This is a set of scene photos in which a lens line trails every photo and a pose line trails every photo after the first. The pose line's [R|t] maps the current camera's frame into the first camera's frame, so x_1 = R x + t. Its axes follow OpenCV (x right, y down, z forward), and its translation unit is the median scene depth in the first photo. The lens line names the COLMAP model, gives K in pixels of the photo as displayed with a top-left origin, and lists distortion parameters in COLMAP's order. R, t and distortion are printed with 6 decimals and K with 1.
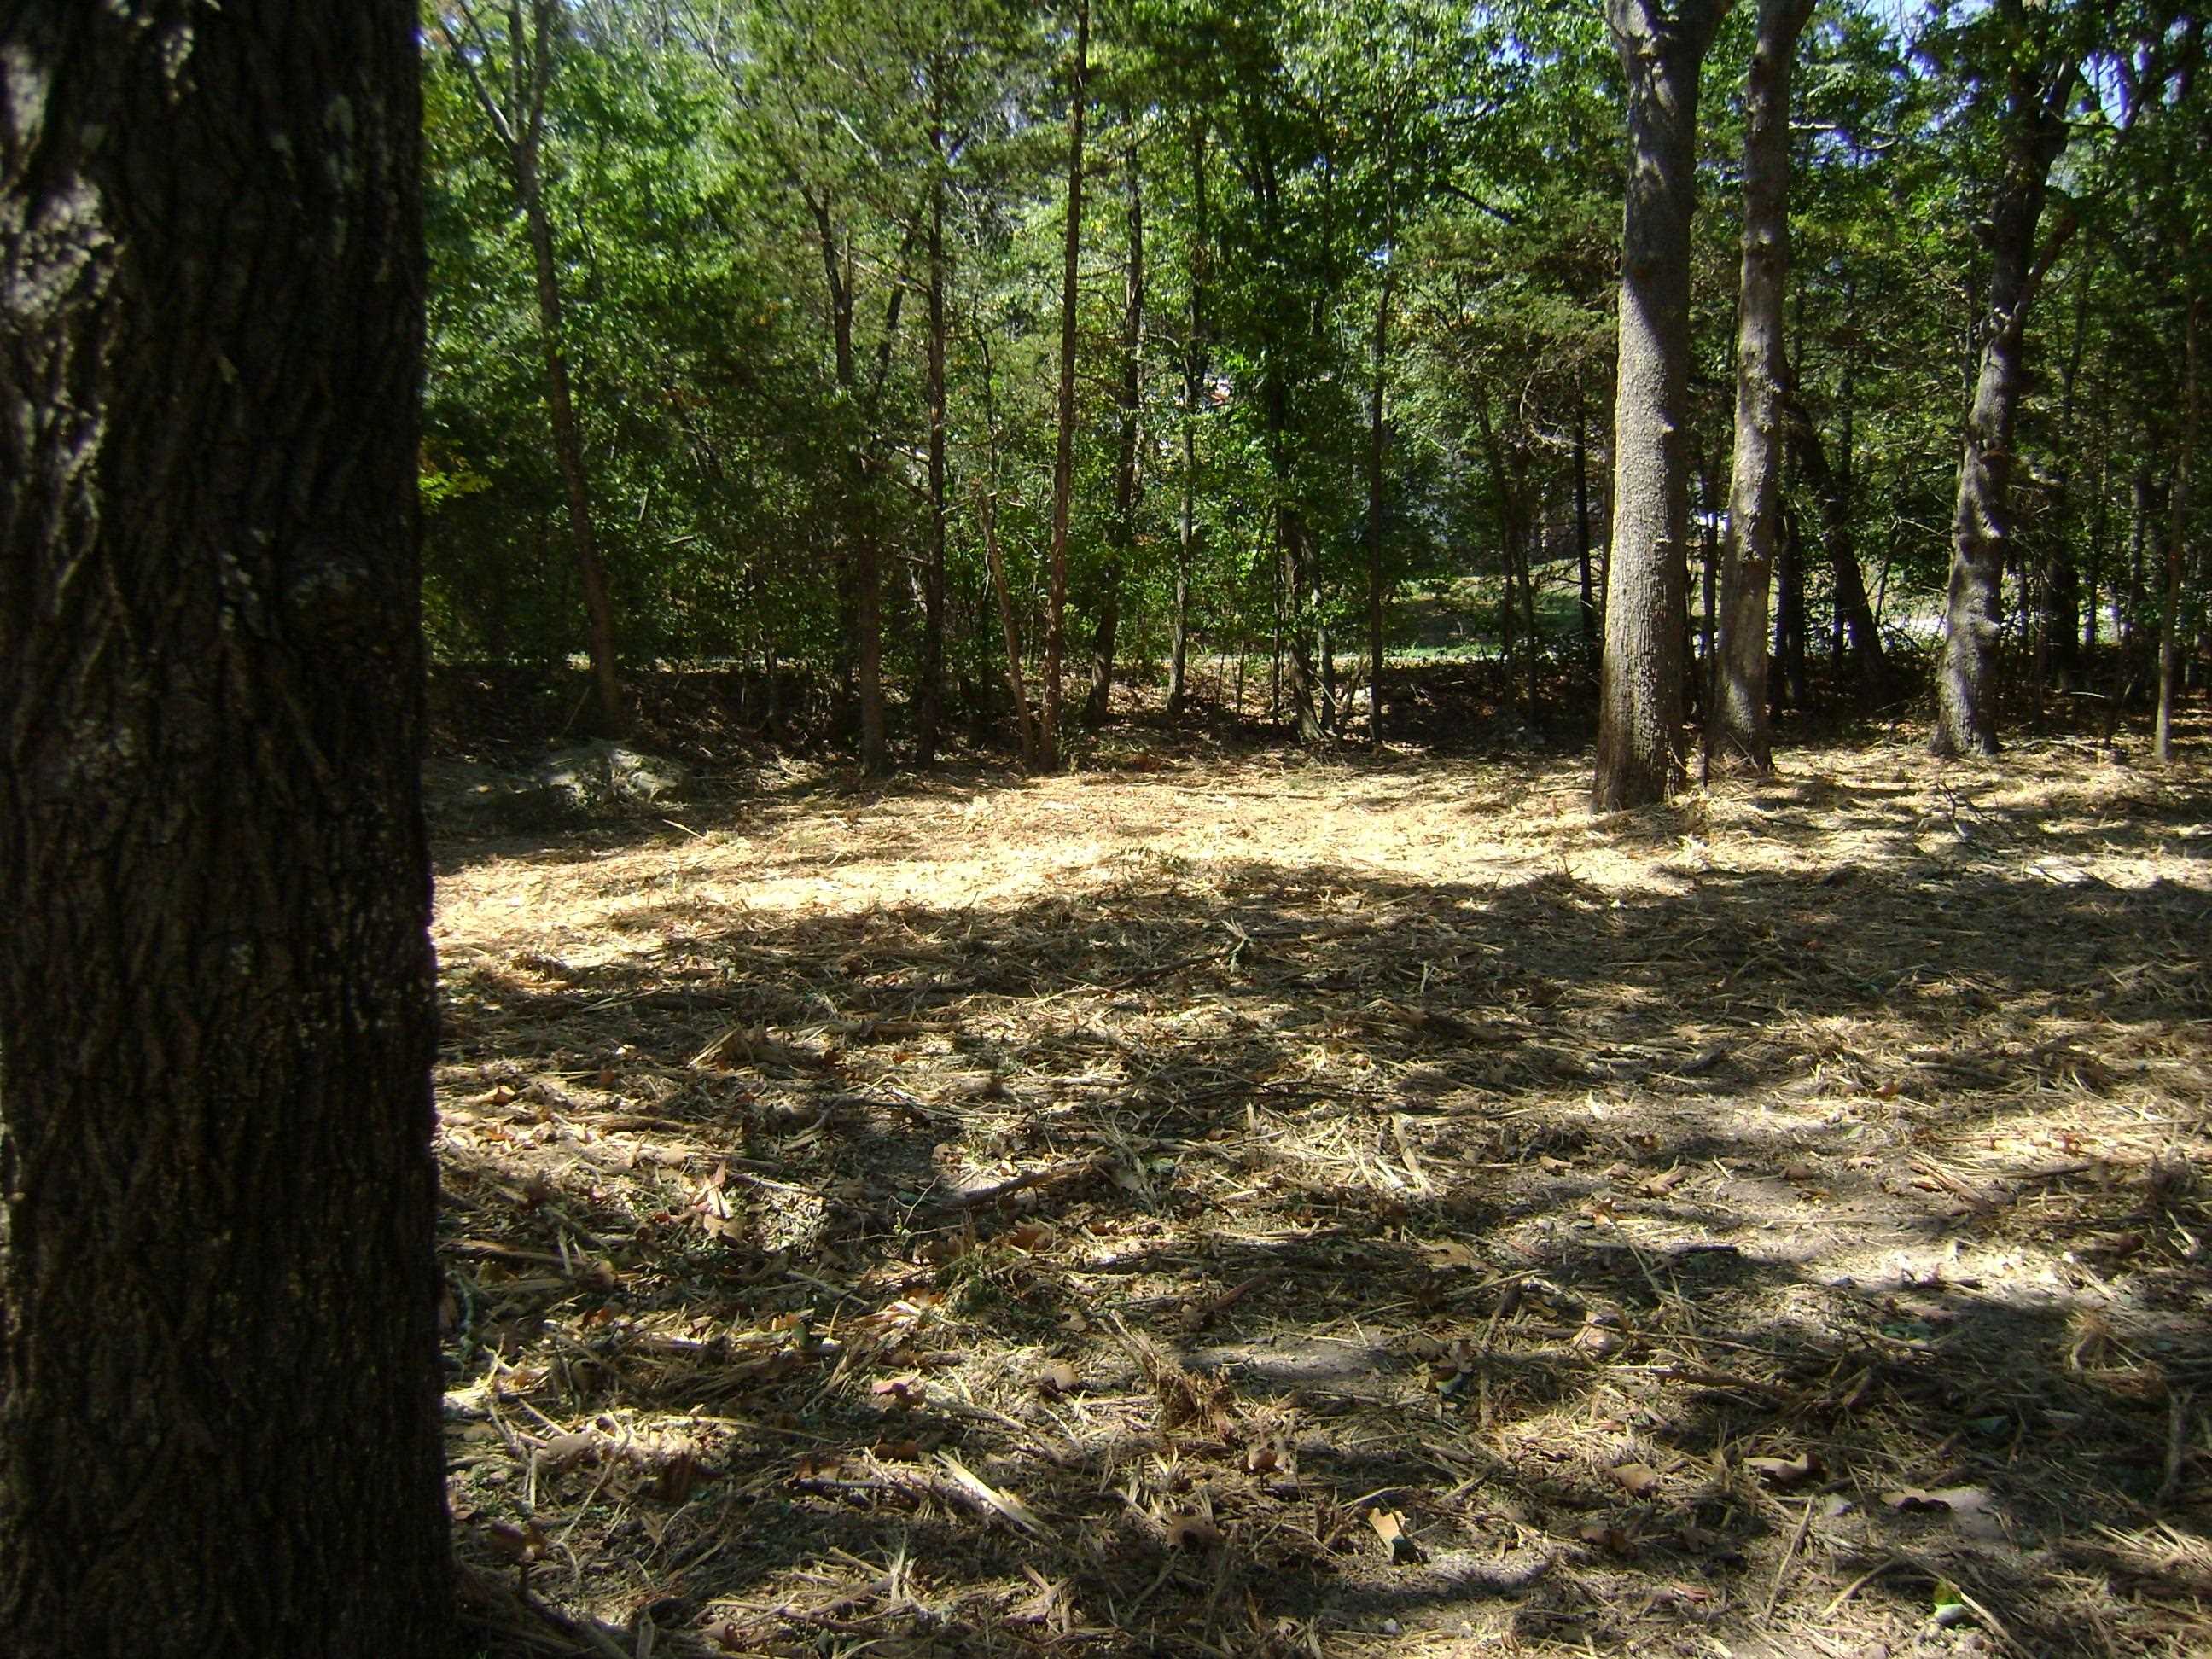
lens RADIAL K [[2294.9, 0, 1080.6], [0, 2294.9, 827.5], [0, 0, 1]] dist [-0.158233, 0.100305]
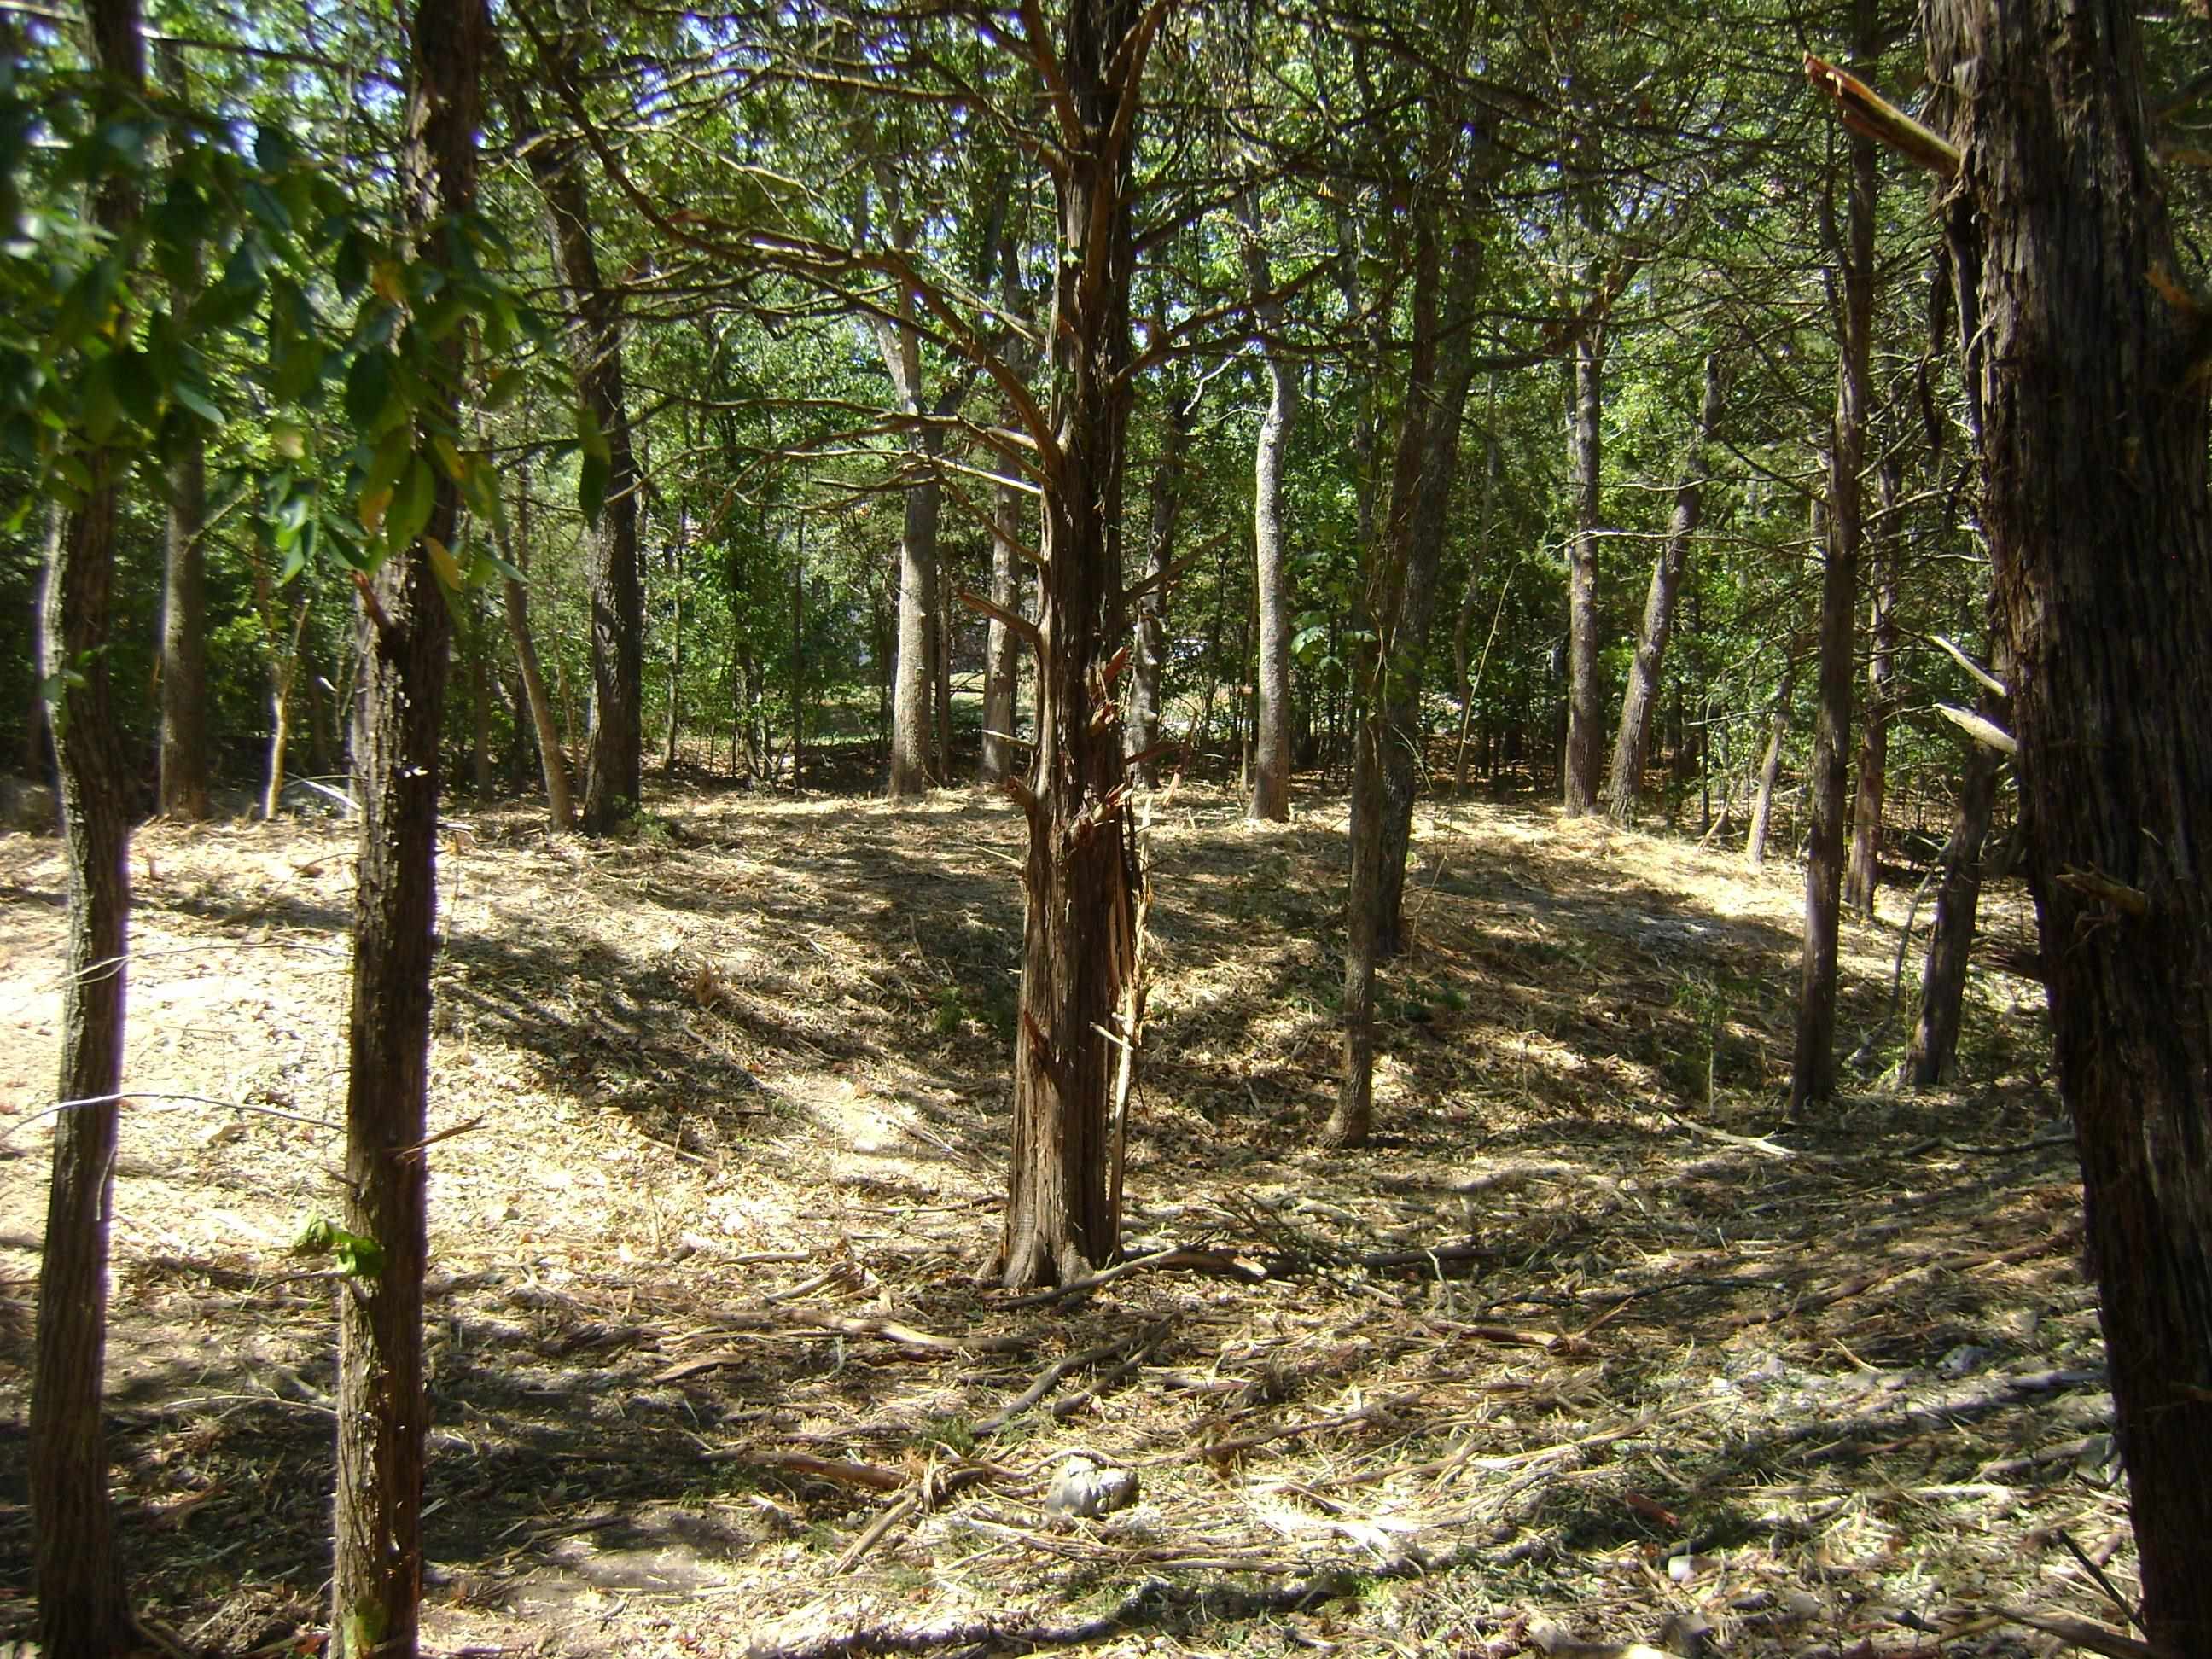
lens RADIAL K [[2294.9, 0, 1080.6], [0, 2294.9, 827.5], [0, 0, 1]] dist [-0.158233, 0.100305]
pose [[0.972340, -0.000226, 0.233572, -0.049396], [0.011307, 0.998873, -0.046102, 0.063347], [-0.233298, 0.047468, 0.971246, -0.573706]]
